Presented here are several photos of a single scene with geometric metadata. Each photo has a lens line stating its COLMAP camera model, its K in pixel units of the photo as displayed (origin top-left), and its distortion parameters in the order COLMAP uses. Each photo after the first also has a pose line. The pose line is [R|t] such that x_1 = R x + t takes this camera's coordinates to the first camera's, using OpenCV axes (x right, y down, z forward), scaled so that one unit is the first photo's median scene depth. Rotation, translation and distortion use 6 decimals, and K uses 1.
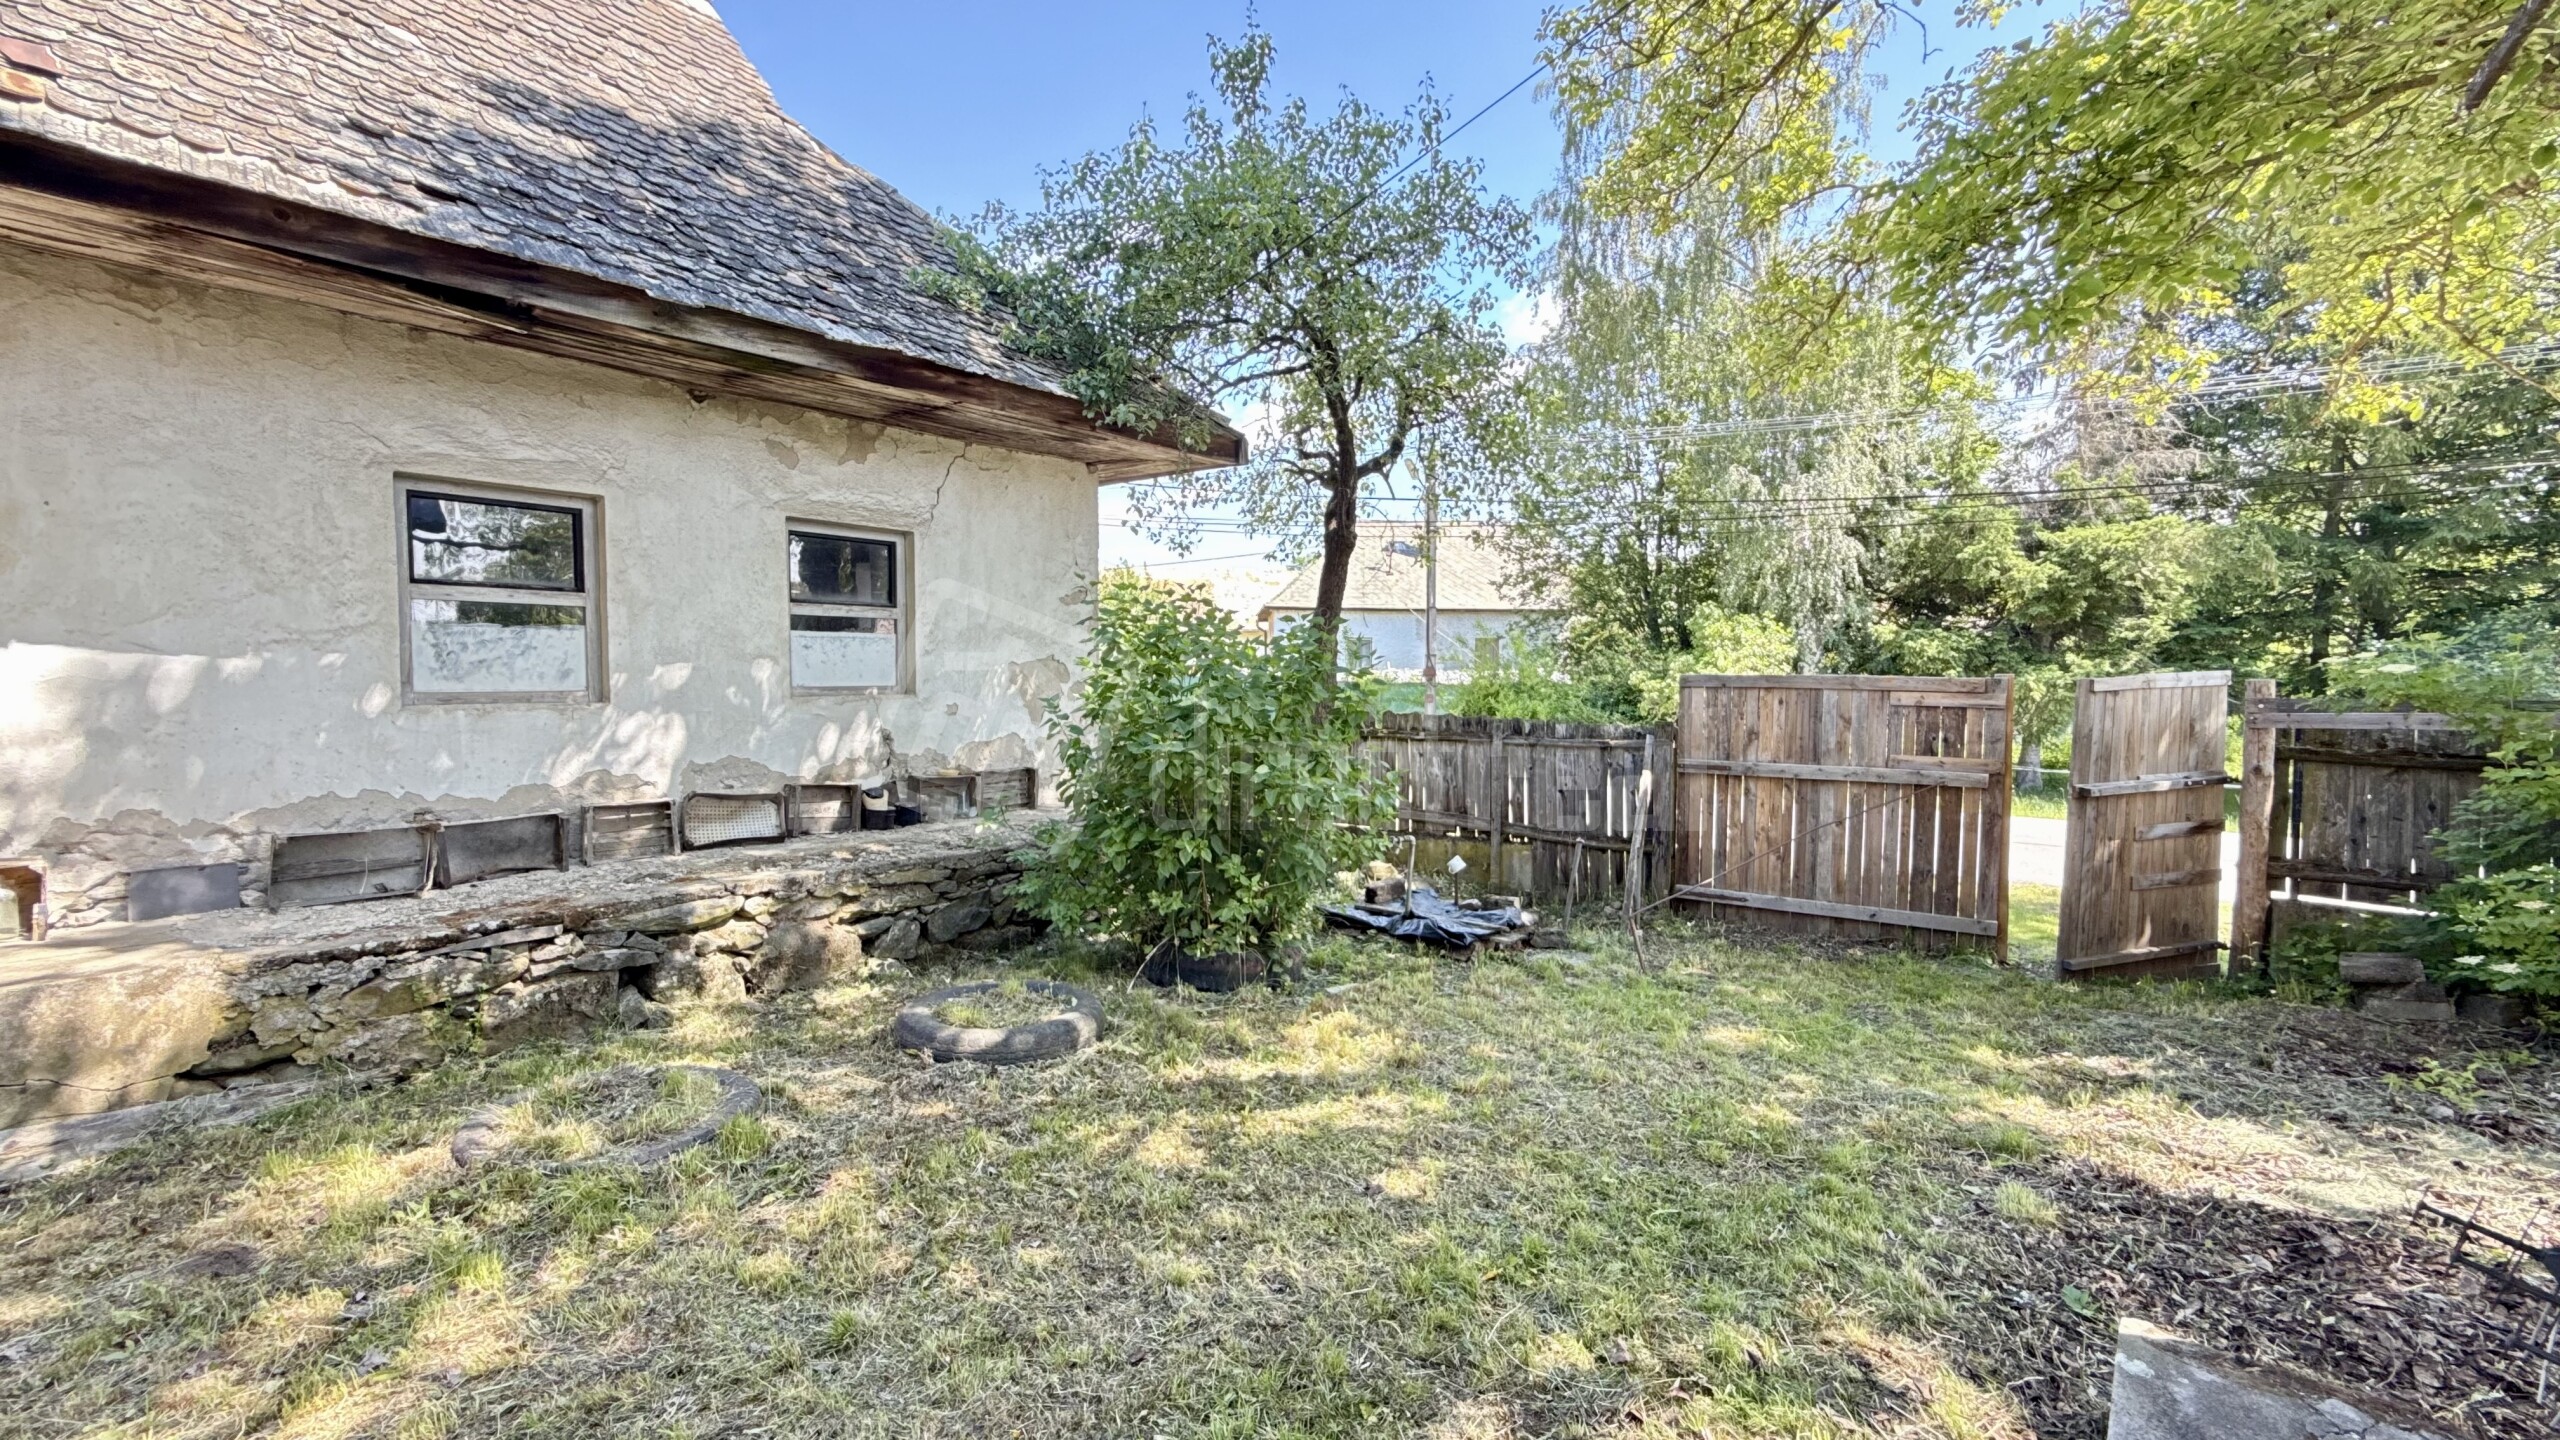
lens RADIAL K [[1019.7, 0, 1280.0], [0, 1019.7, 720.0], [0, 0, 1]] dist [-0.001722, -0.000173]
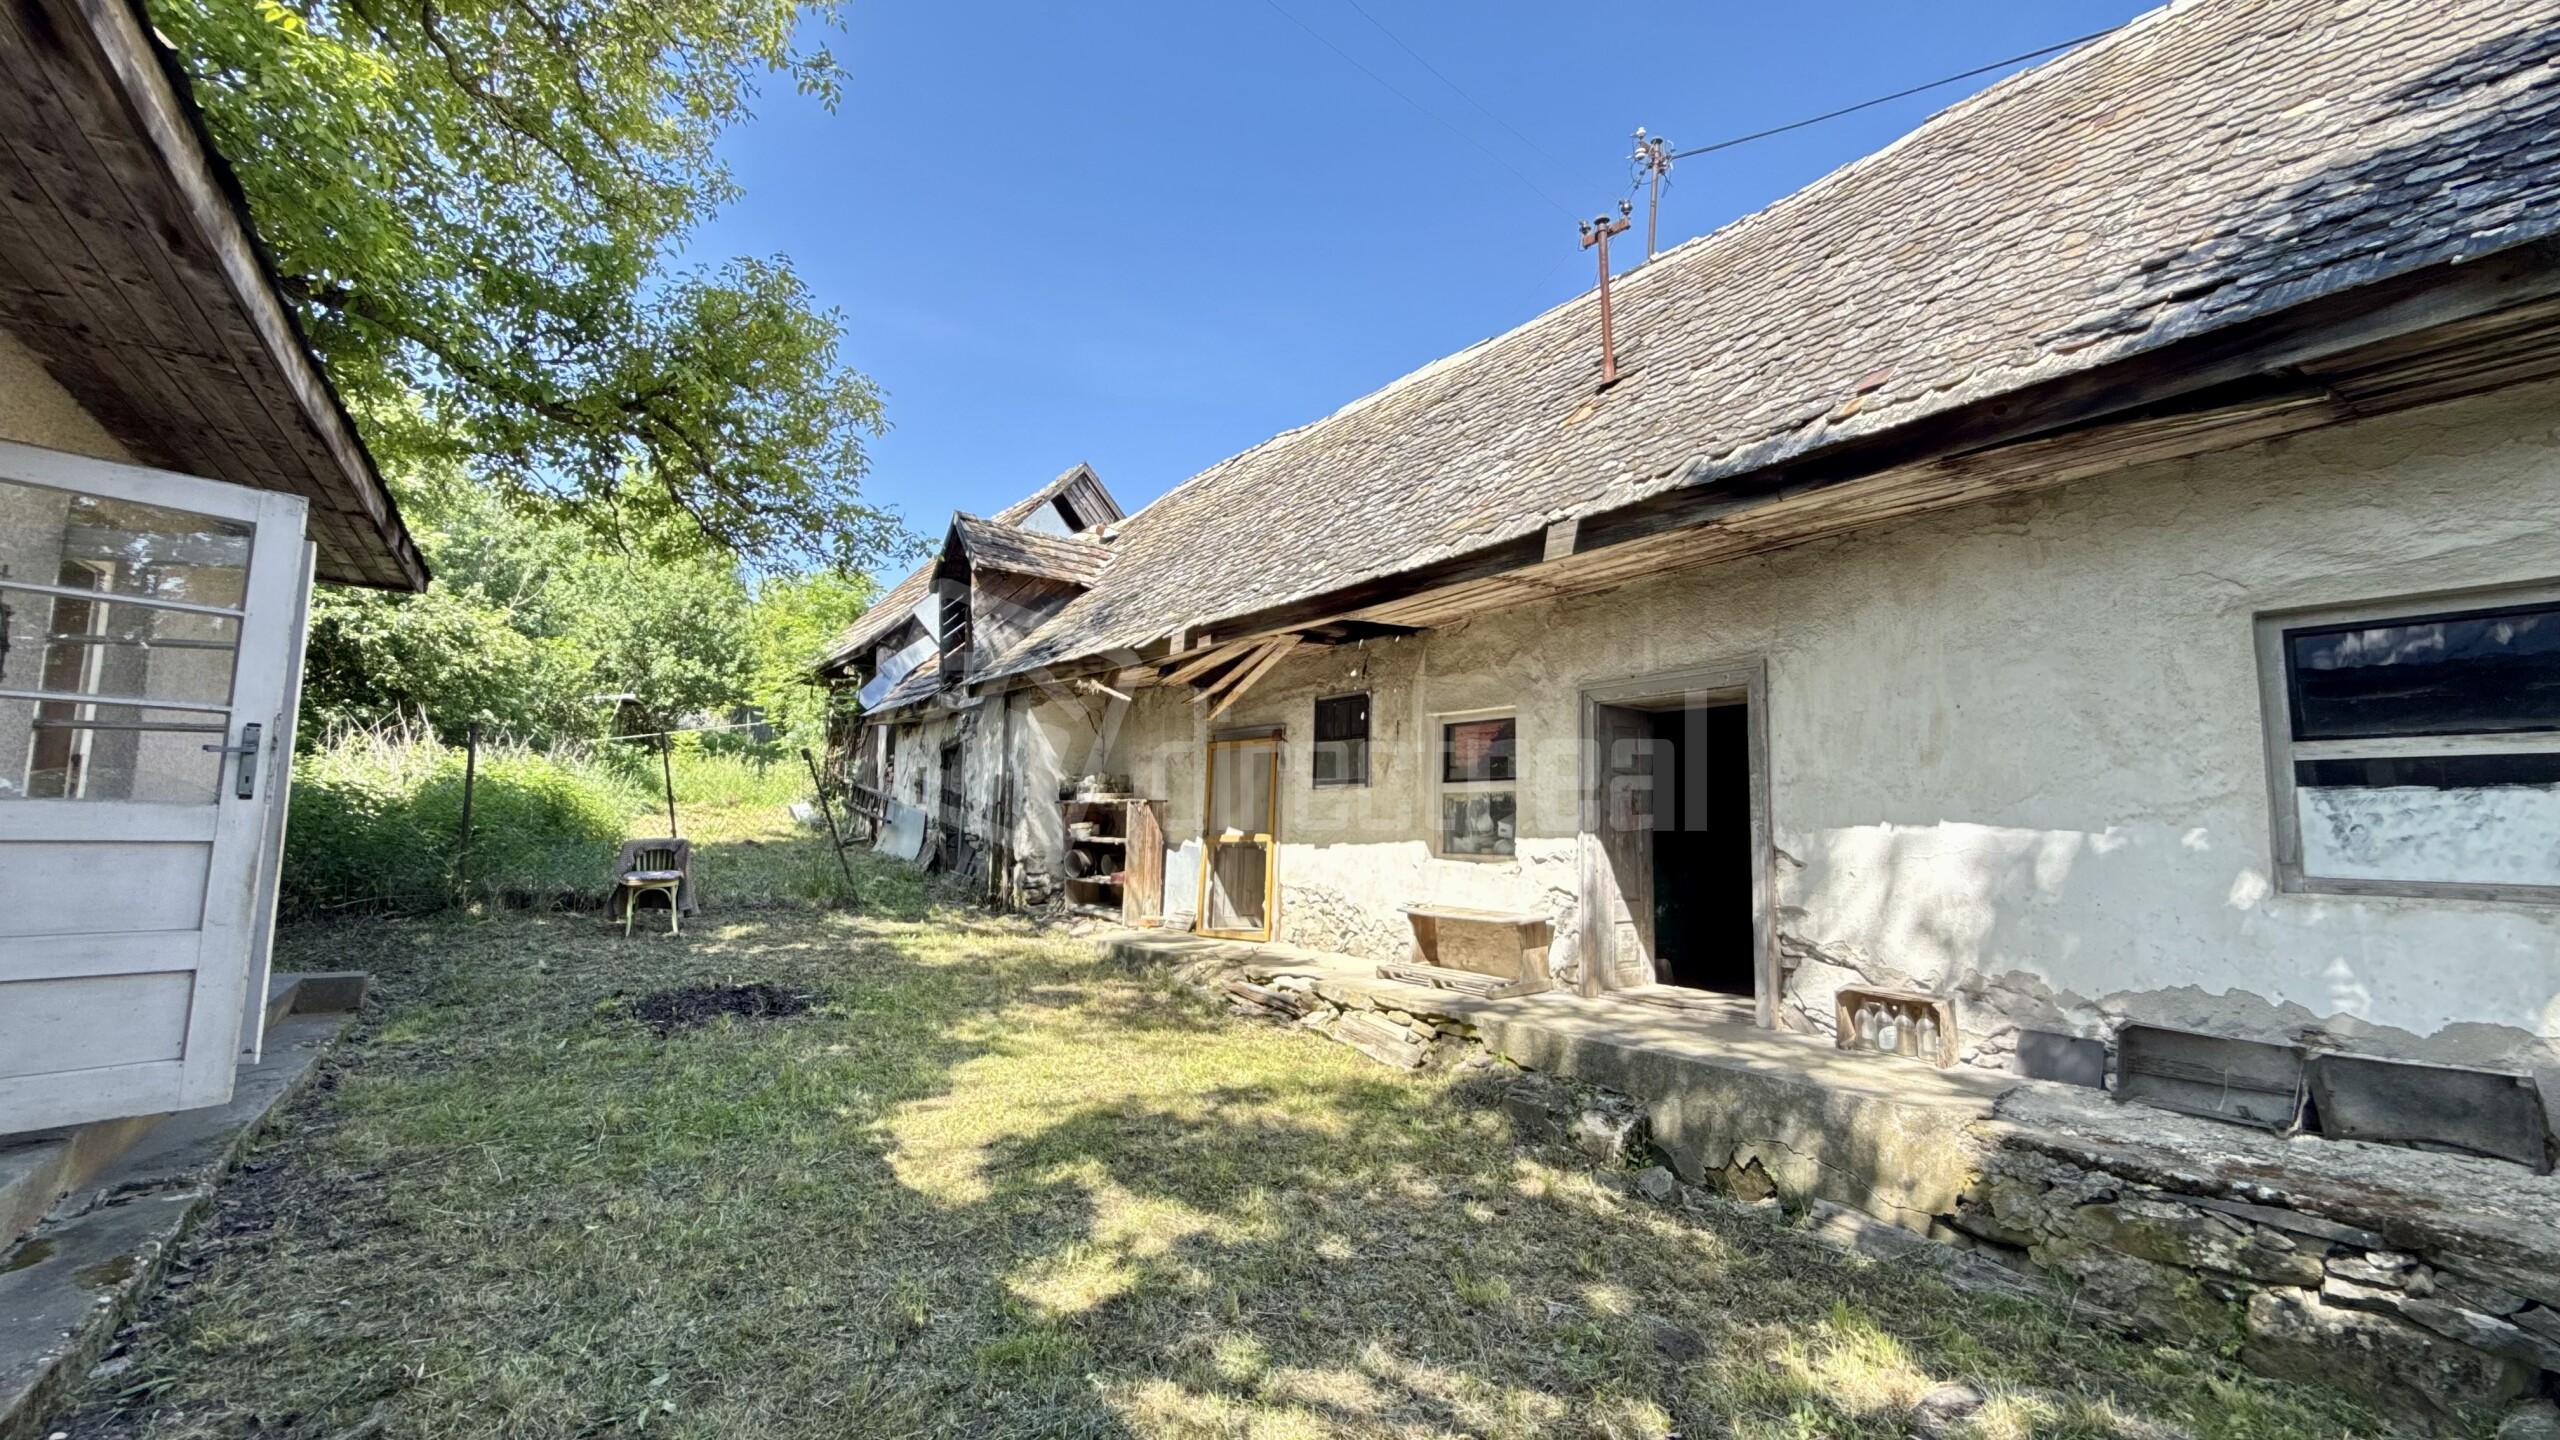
lens RADIAL K [[1020.1, 0, 1277.3], [0, 1020.1, 720.1], [0, 0, 1]] dist [-0.001366, 0.000236]
pose [[-0.267411, -0.110752, -0.957197, 0.148551], [-0.064781, 0.993192, -0.096819, -0.019869], [0.961402, 0.036118, -0.272765, 0.439018]]
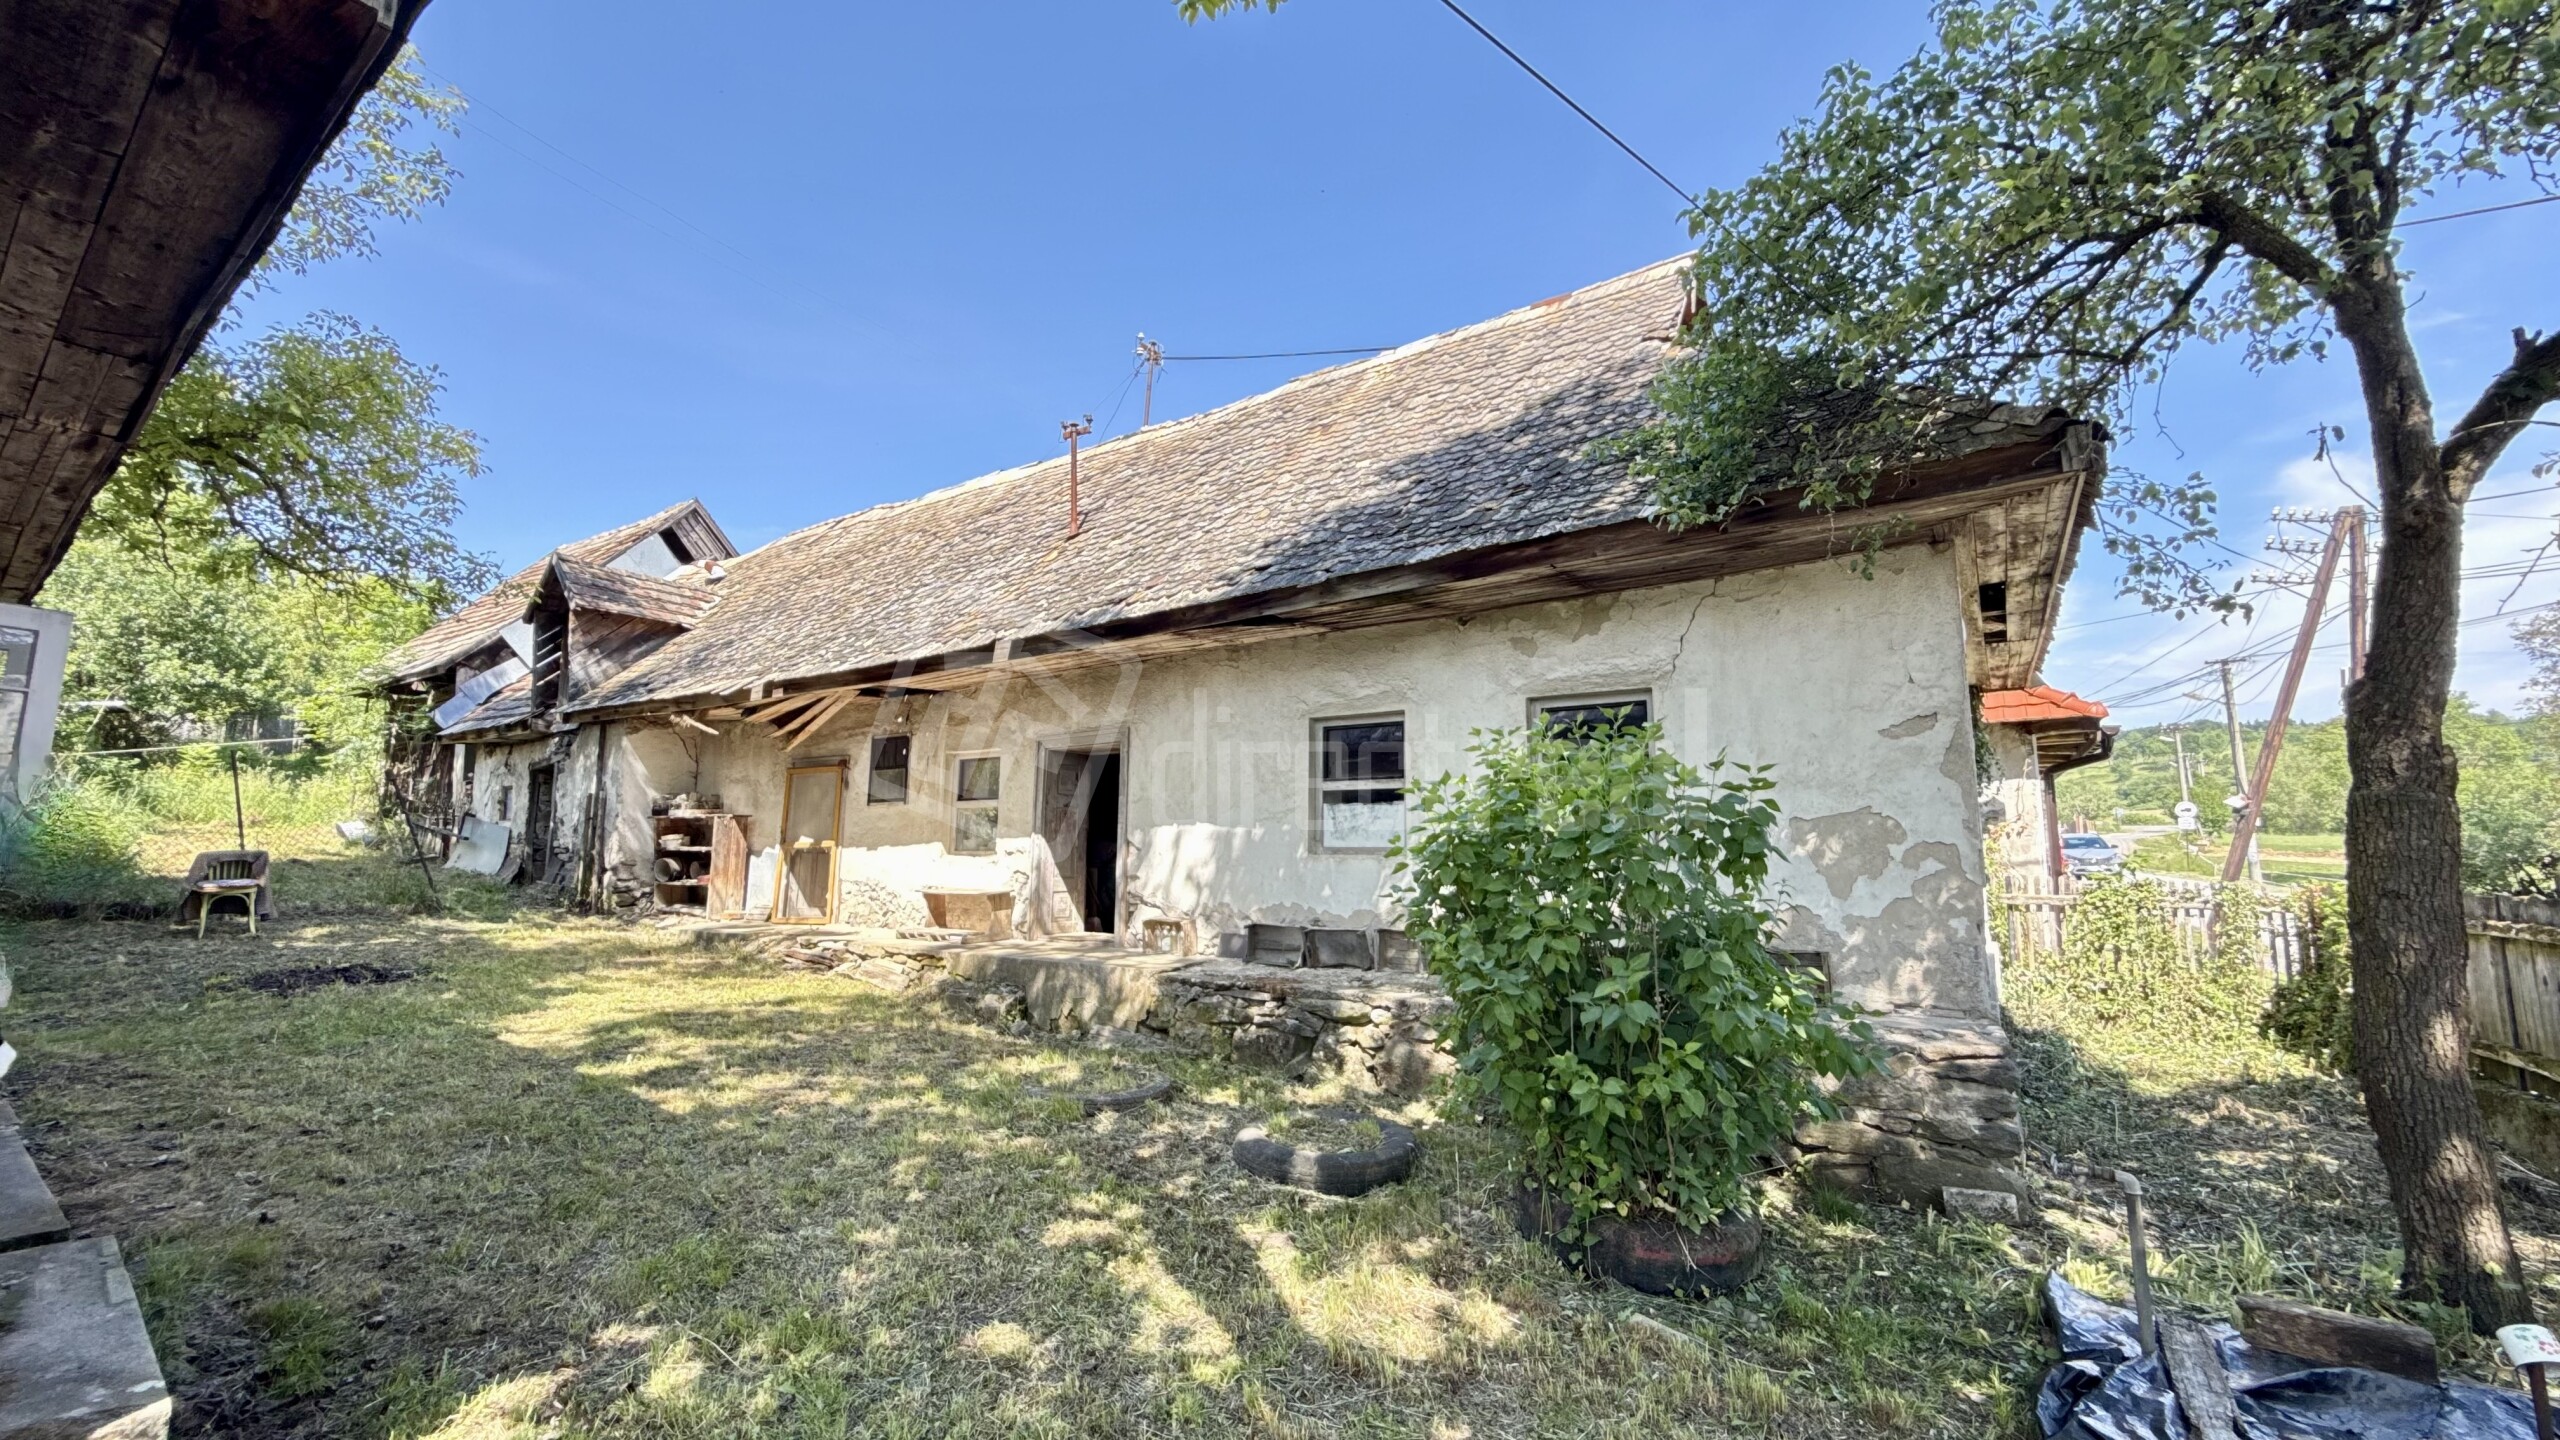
lens RADIAL K [[1020.1, 0, 1277.3], [0, 1020.1, 720.1], [0, 0, 1]] dist [-0.001366, 0.000236]
pose [[0.054326, -0.130977, -0.989896, 0.824417], [-0.051058, 0.989699, -0.133753, -0.005581], [0.997217, 0.057809, 0.047079, 0.840372]]
